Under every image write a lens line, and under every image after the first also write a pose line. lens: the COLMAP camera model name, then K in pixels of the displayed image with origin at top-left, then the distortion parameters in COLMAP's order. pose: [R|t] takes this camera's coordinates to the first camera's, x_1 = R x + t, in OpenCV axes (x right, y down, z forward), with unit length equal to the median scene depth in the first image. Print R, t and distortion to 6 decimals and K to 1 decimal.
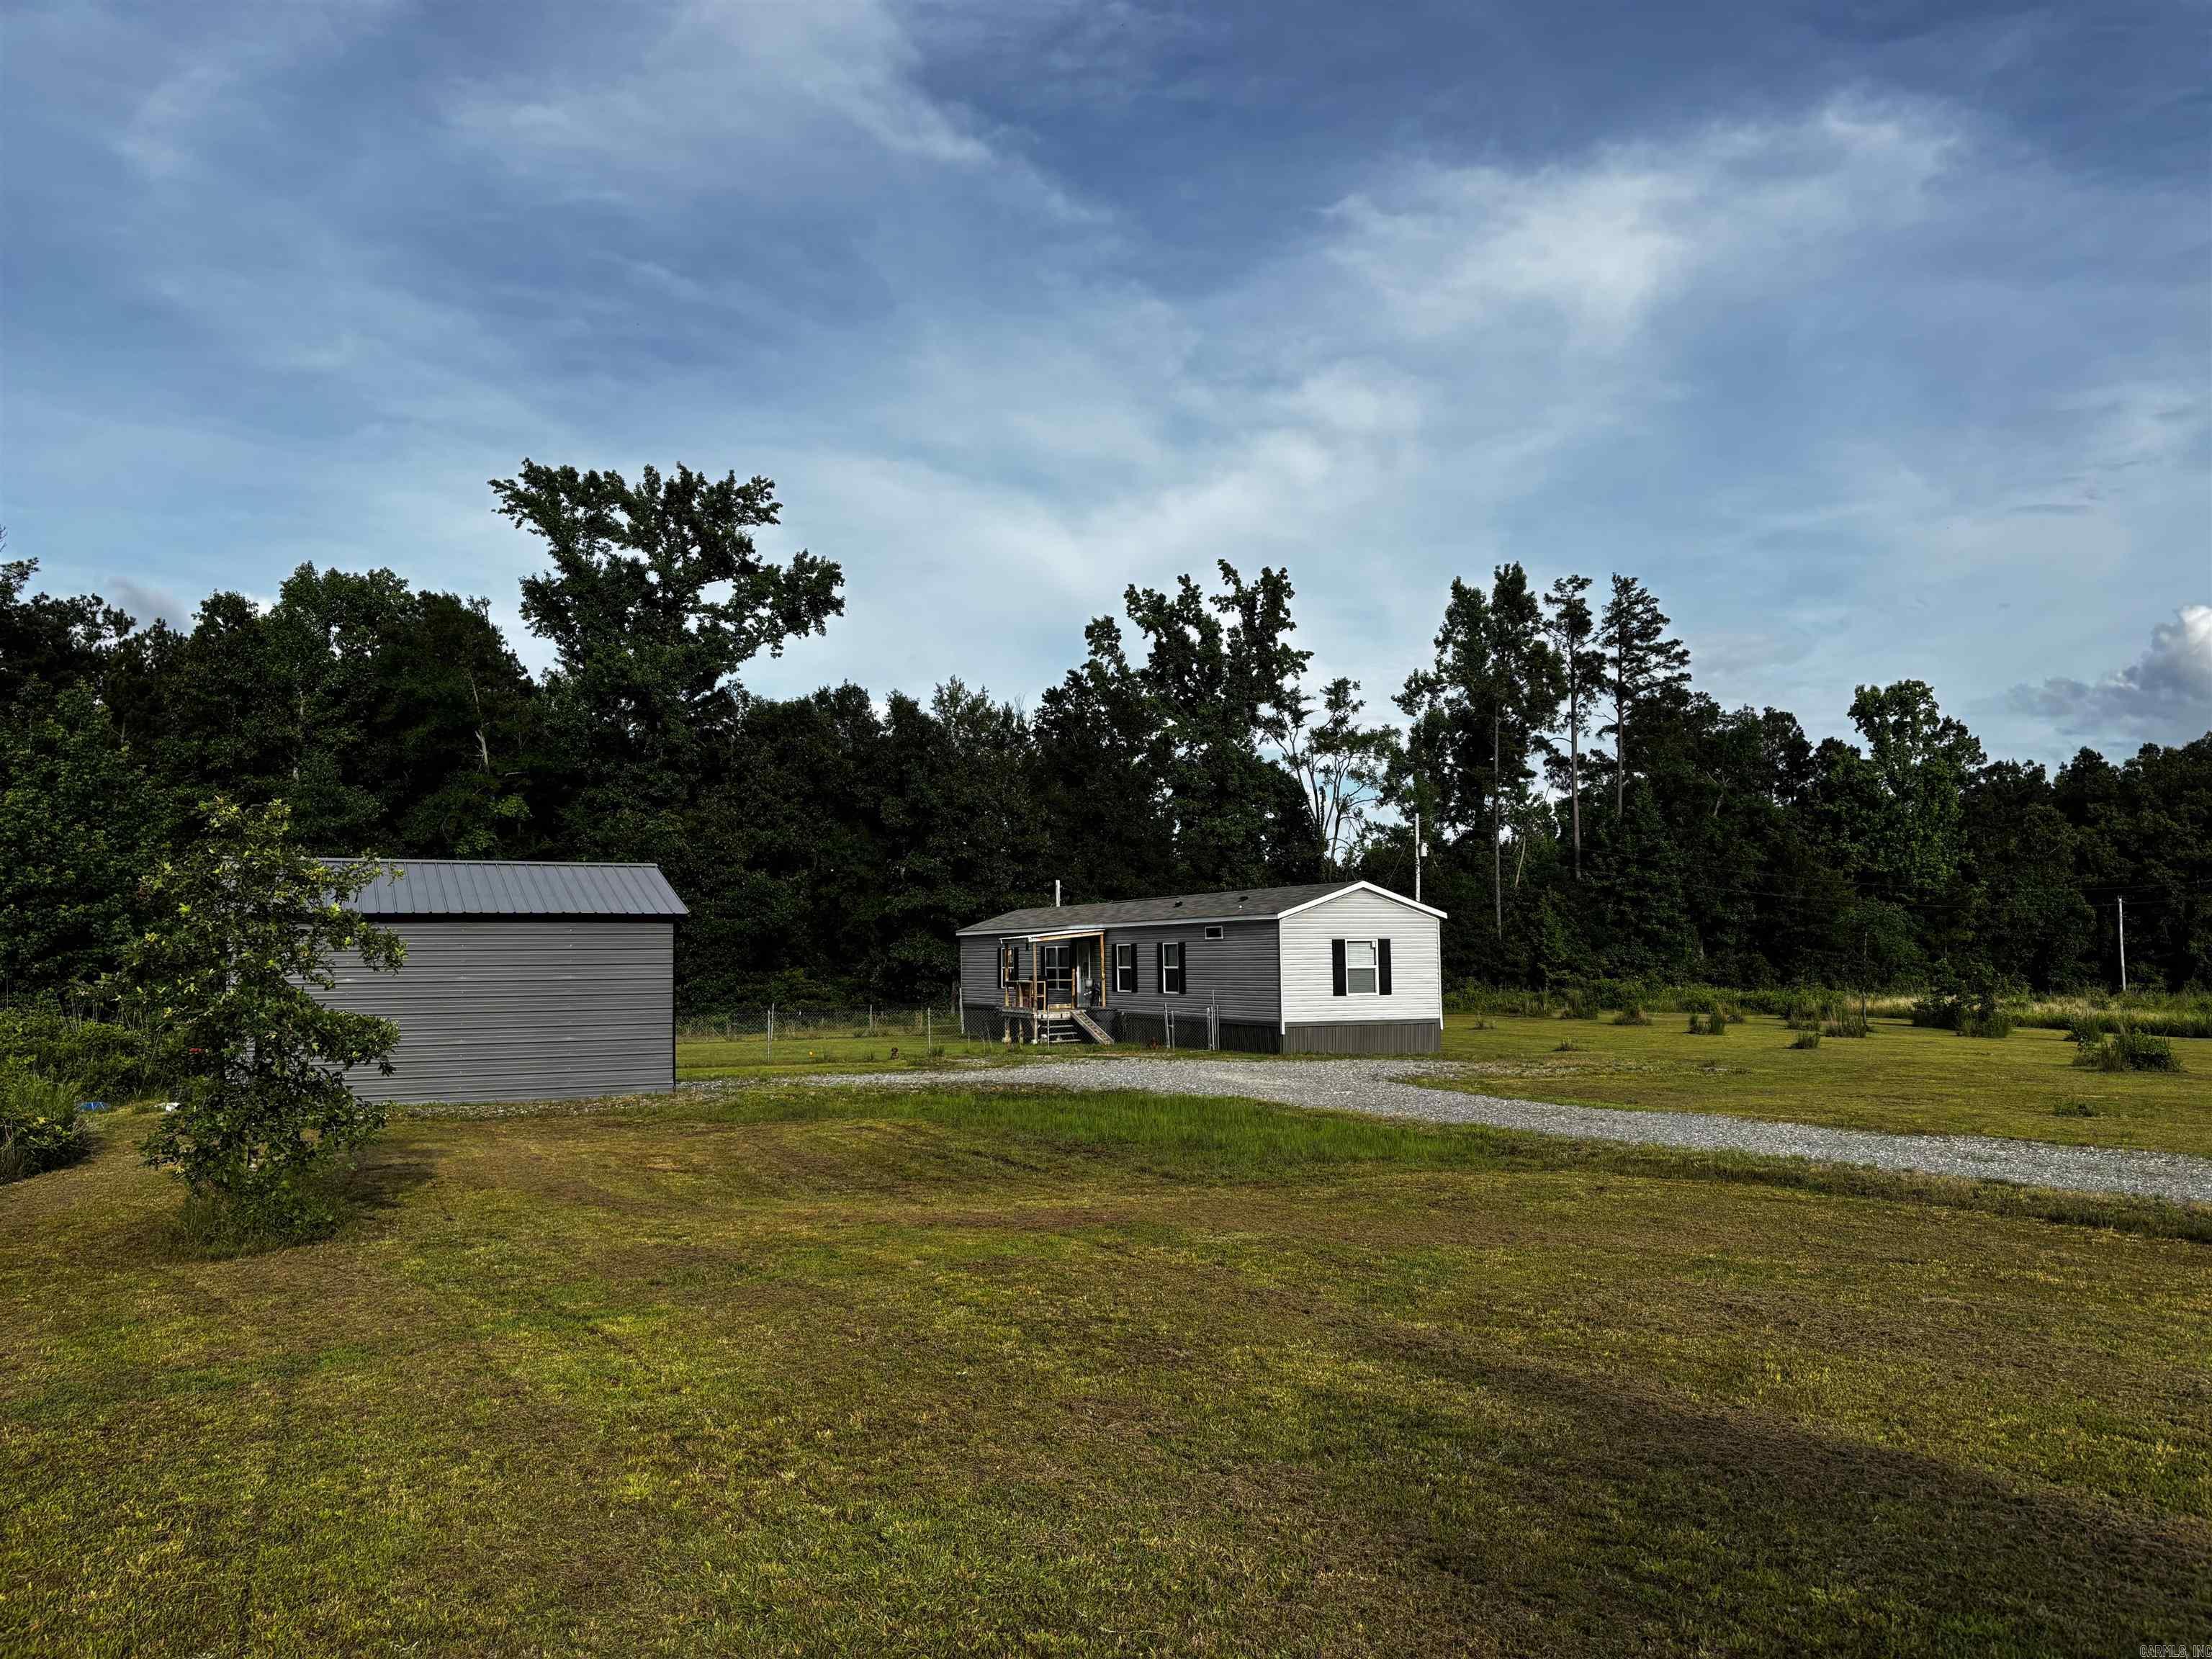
lens RADIAL K [[1650.5, 0, 1105.8], [0, 1650.5, 831.1], [0, 0, 1]] dist [0.063249, -0.082991]
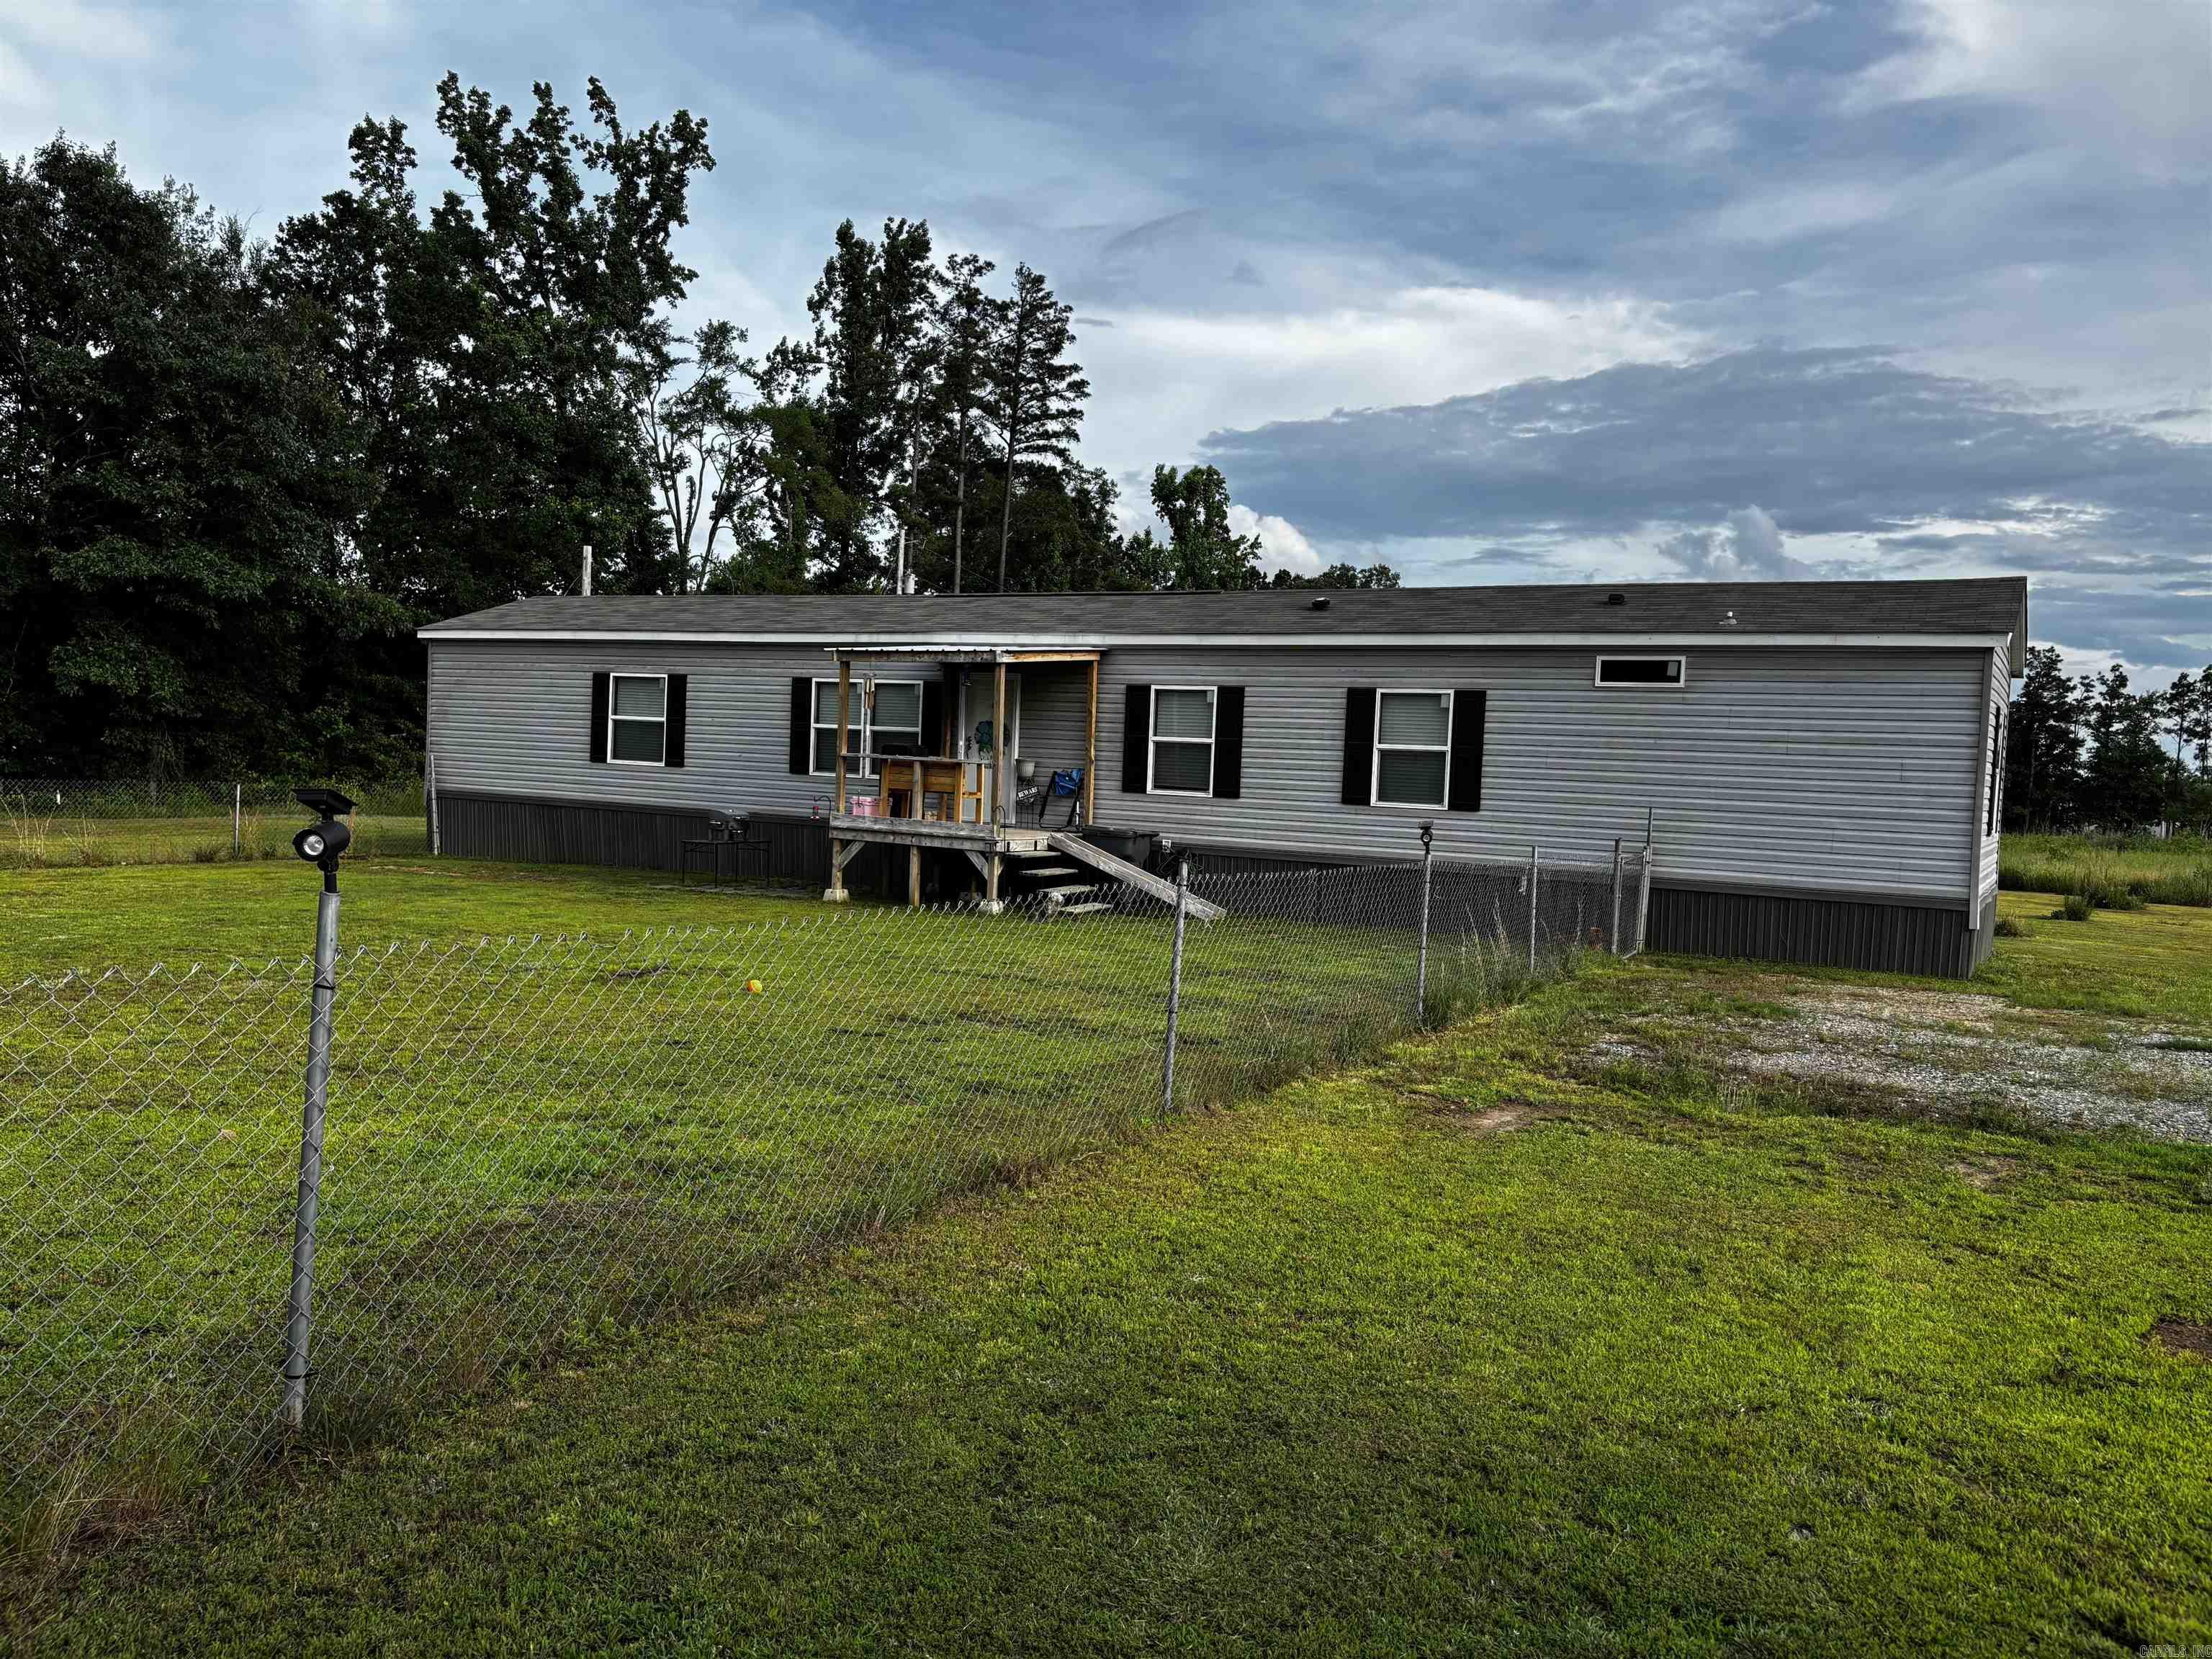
lens RADIAL K [[1698.4, 0, 1114.4], [0, 1698.4, 832.3], [0, 0, 1]] dist [0.010356, 0.004205]
pose [[0.805512, 0.026589, 0.591982, -0.140833], [-0.100849, 0.990571, 0.092733, 0.035656], [-0.583935, -0.134399, 0.800598, 0.333238]]
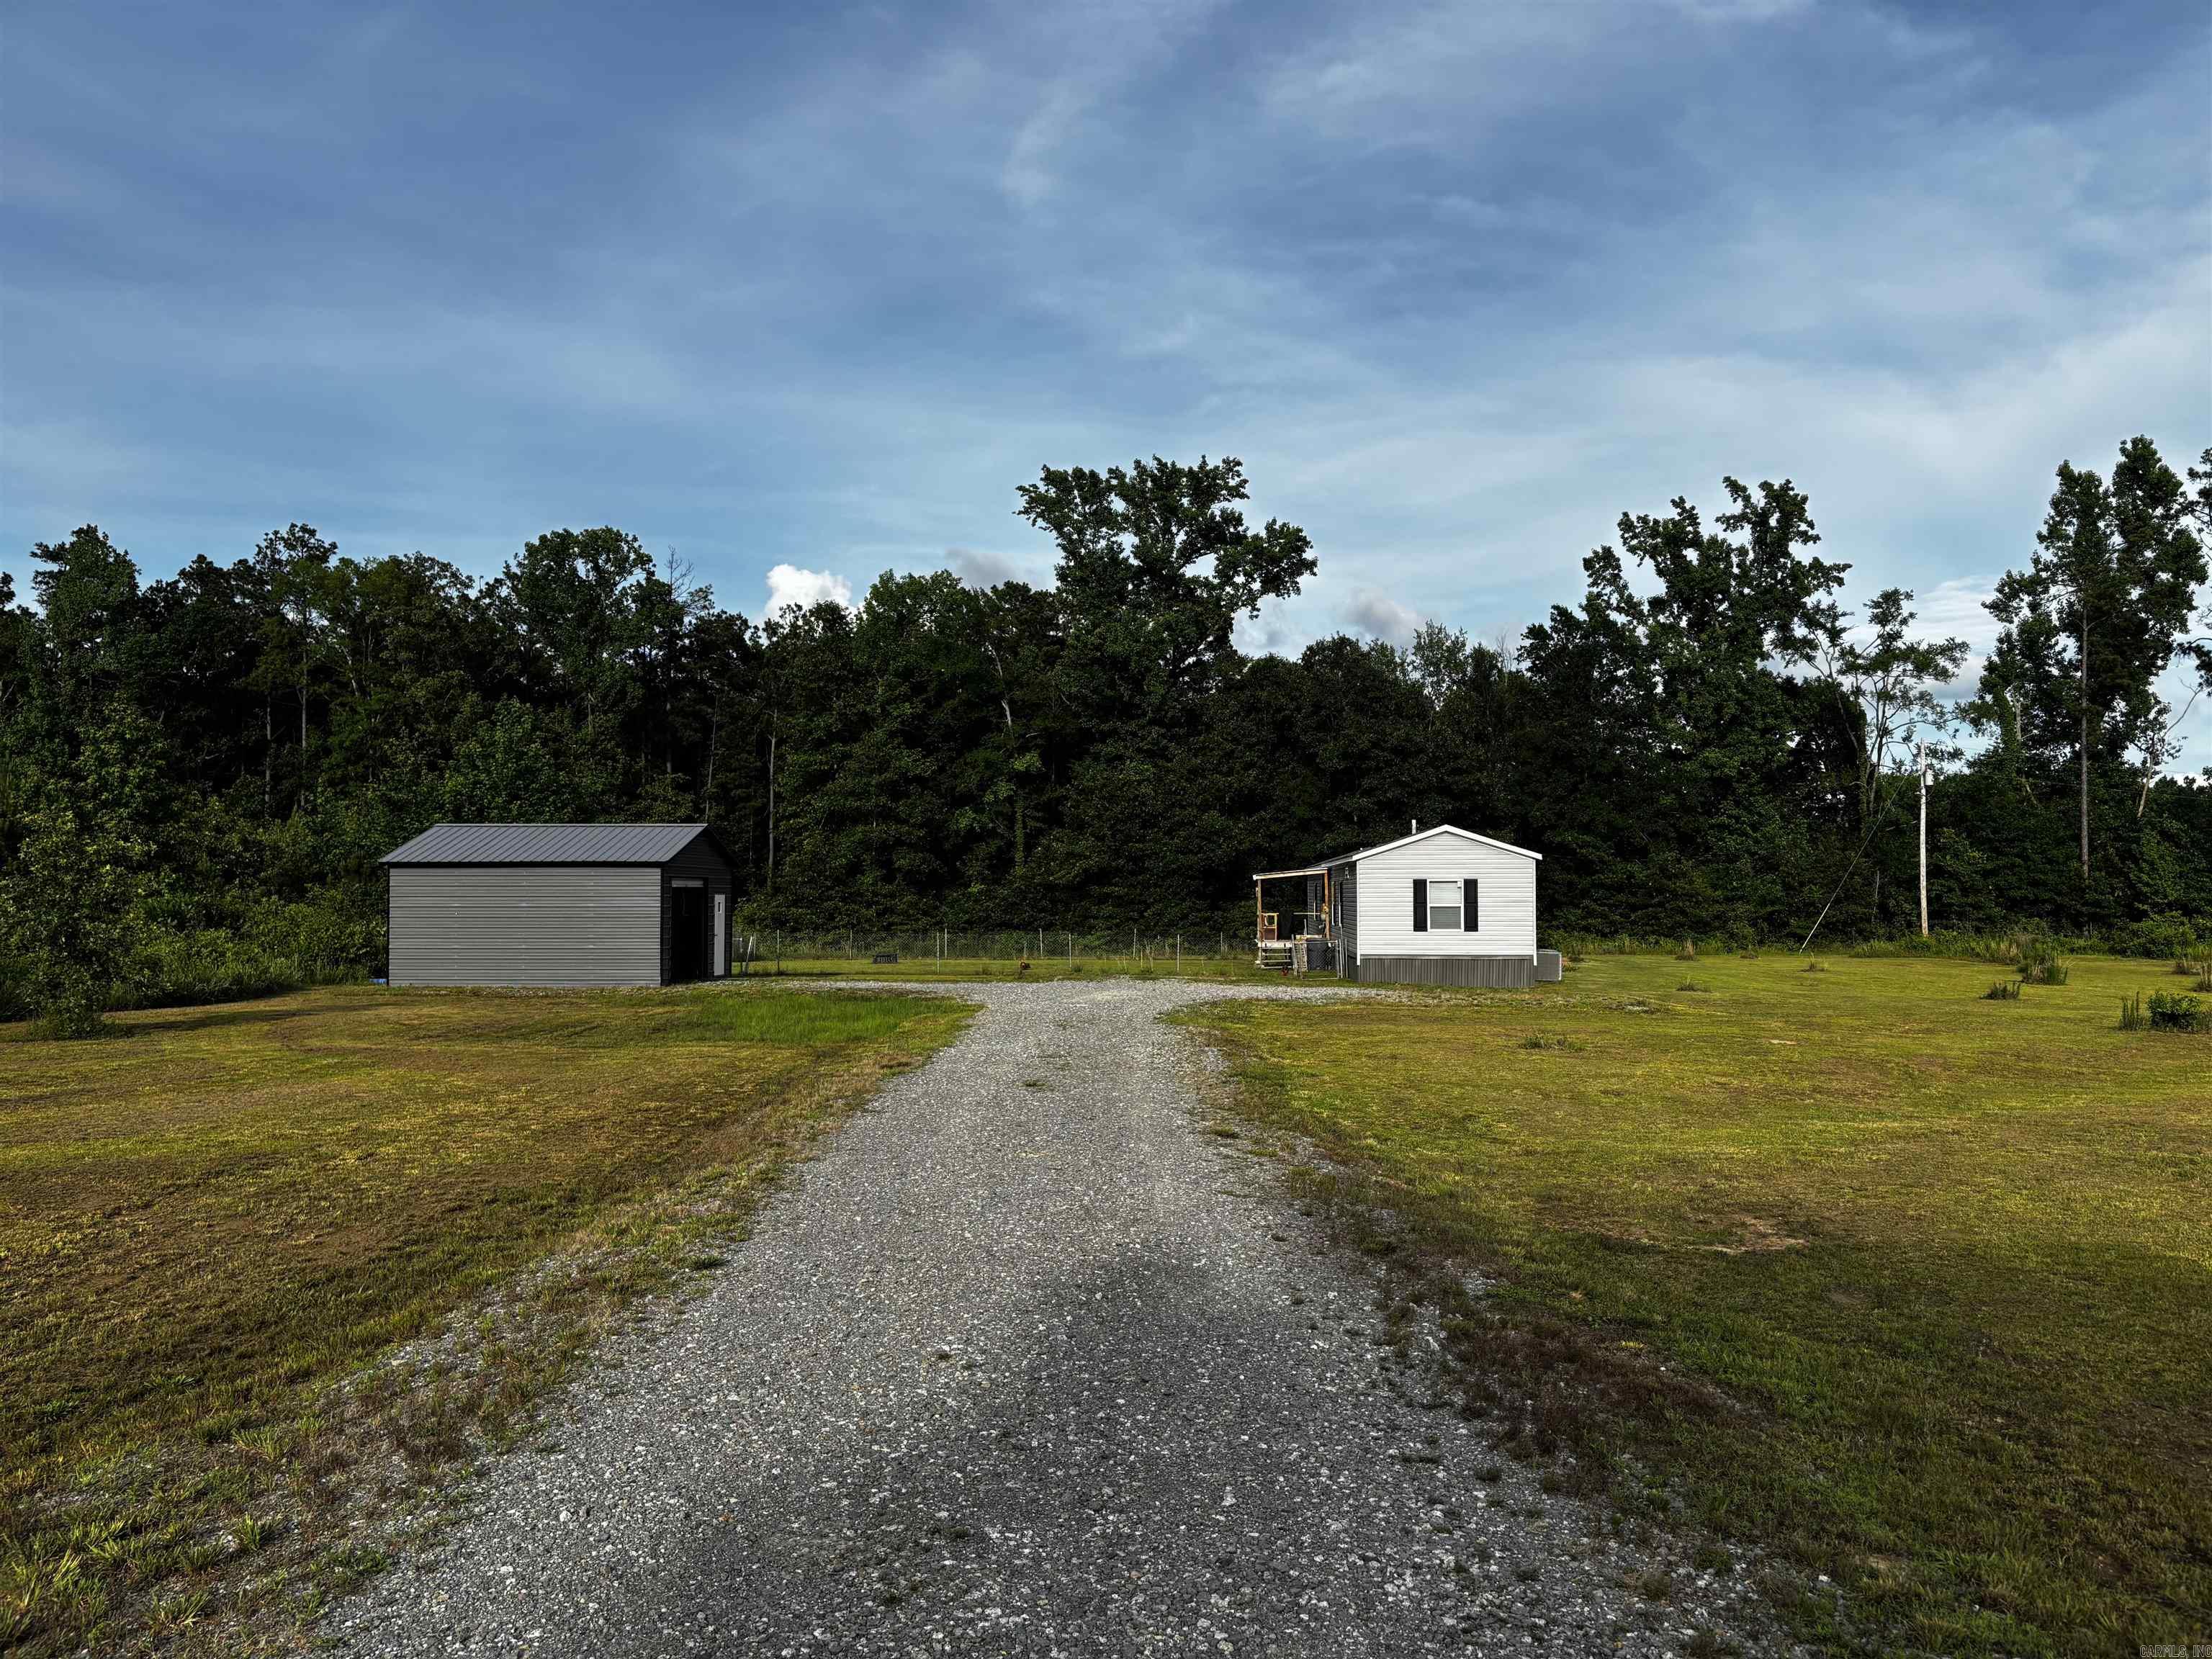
lens RADIAL K [[1650.5, 0, 1105.8], [0, 1650.5, 831.1], [0, 0, 1]] dist [0.063249, -0.082991]
pose [[0.880386, -0.007585, -0.474197, 0.204812], [0.028146, 0.998945, 0.036276, -0.004898], [0.473422, -0.045284, 0.879671, -0.022314]]
